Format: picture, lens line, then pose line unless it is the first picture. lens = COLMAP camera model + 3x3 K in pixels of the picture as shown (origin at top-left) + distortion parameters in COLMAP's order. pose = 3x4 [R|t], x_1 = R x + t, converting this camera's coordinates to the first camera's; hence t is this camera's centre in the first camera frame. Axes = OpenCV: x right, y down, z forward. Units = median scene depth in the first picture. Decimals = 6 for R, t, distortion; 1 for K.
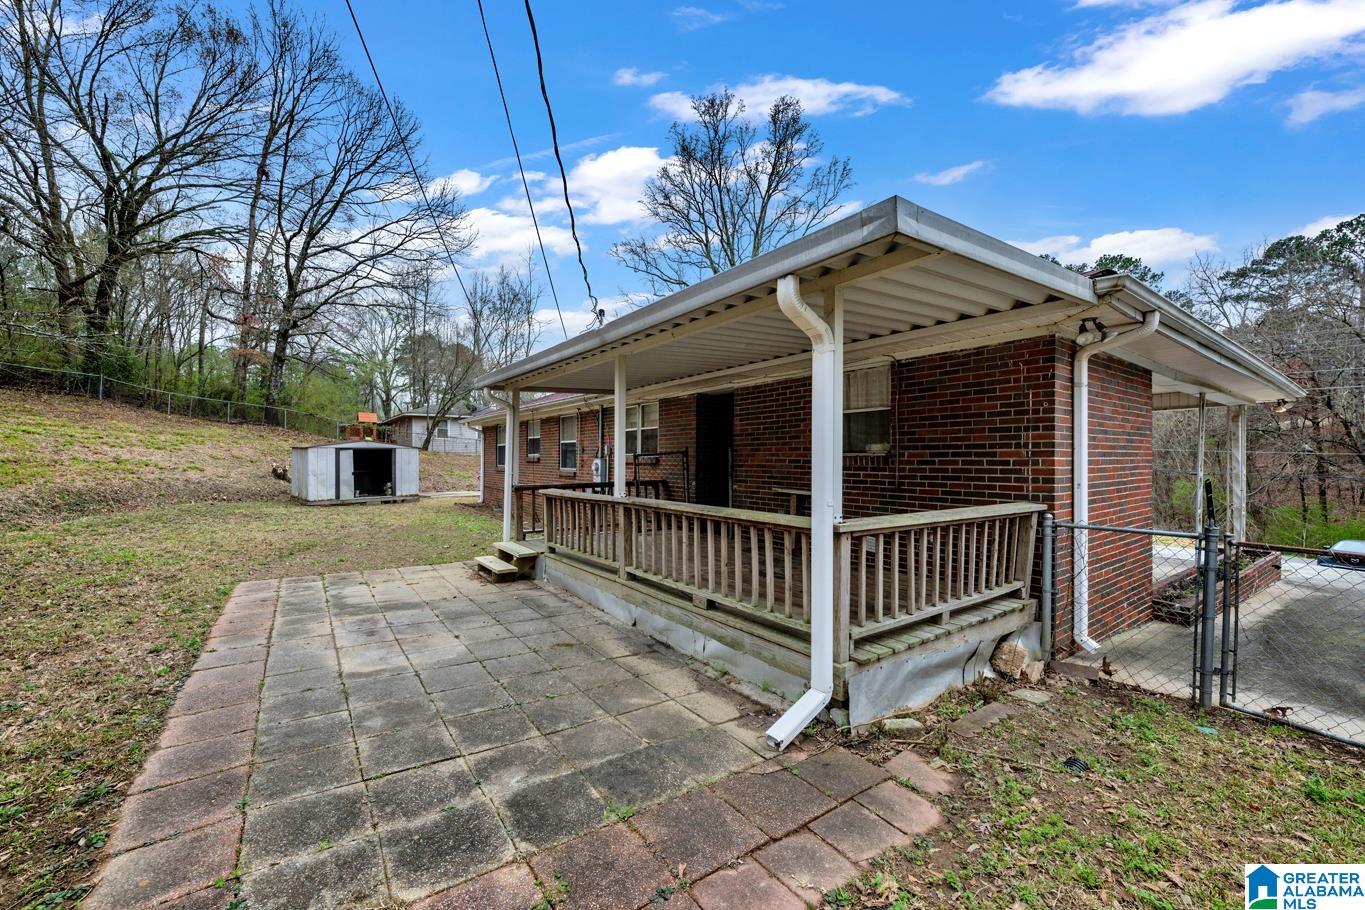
lens RADIAL K [[536.0, 0, 682.6], [0, 536.0, 459.2], [0, 0, 1]] dist [-0.000038, 0.000194]
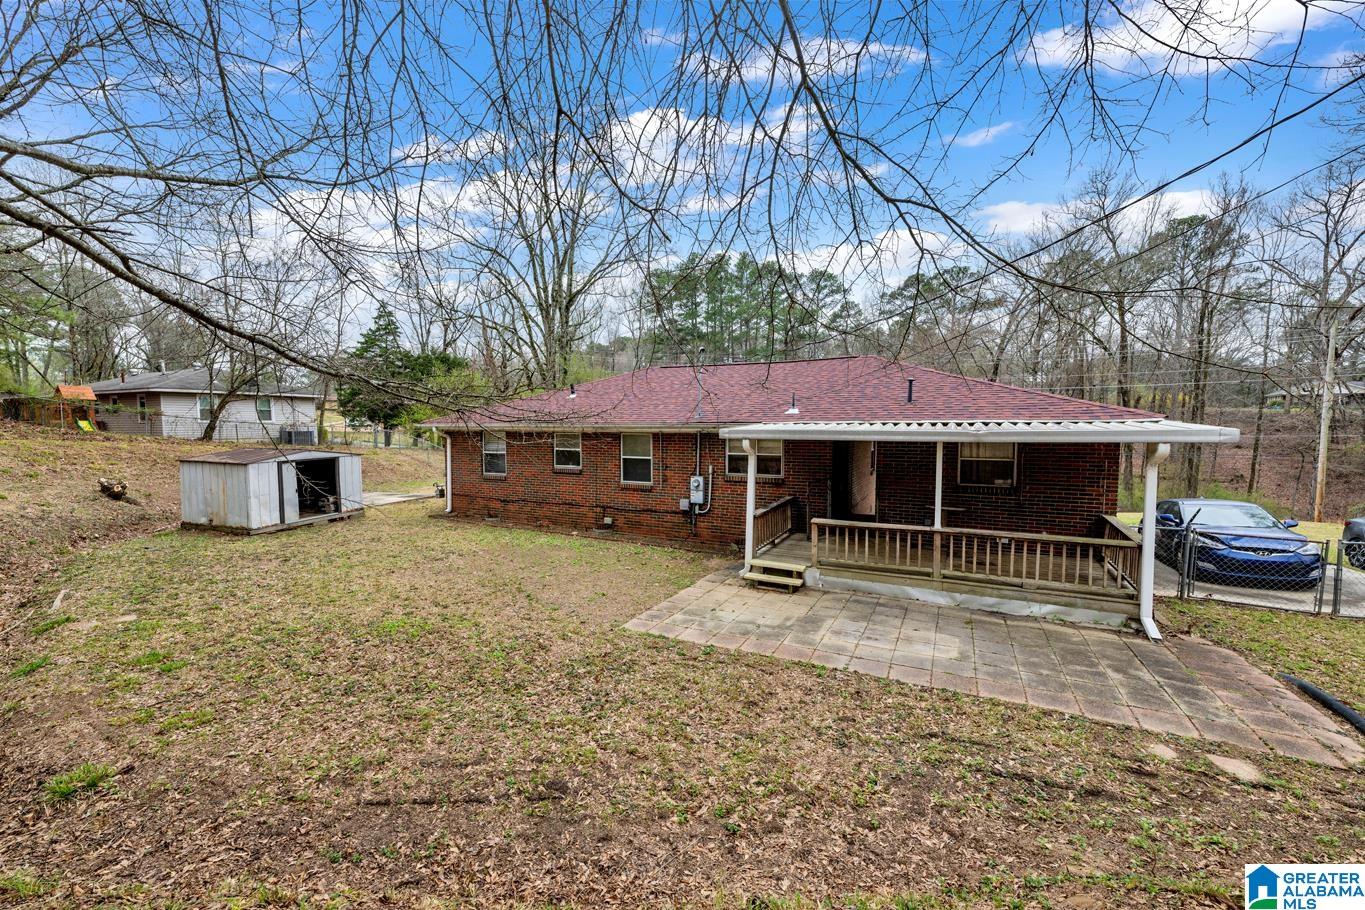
lens RADIAL K [[536.0, 0, 682.6], [0, 536.0, 459.2], [0, 0, 1]] dist [-0.000038, 0.000194]
pose [[0.884547, -0.035453, 0.465102, -1.493327], [0.004395, 0.997697, 0.067692, -0.240662], [-0.466431, -0.057833, 0.882665, -0.038923]]
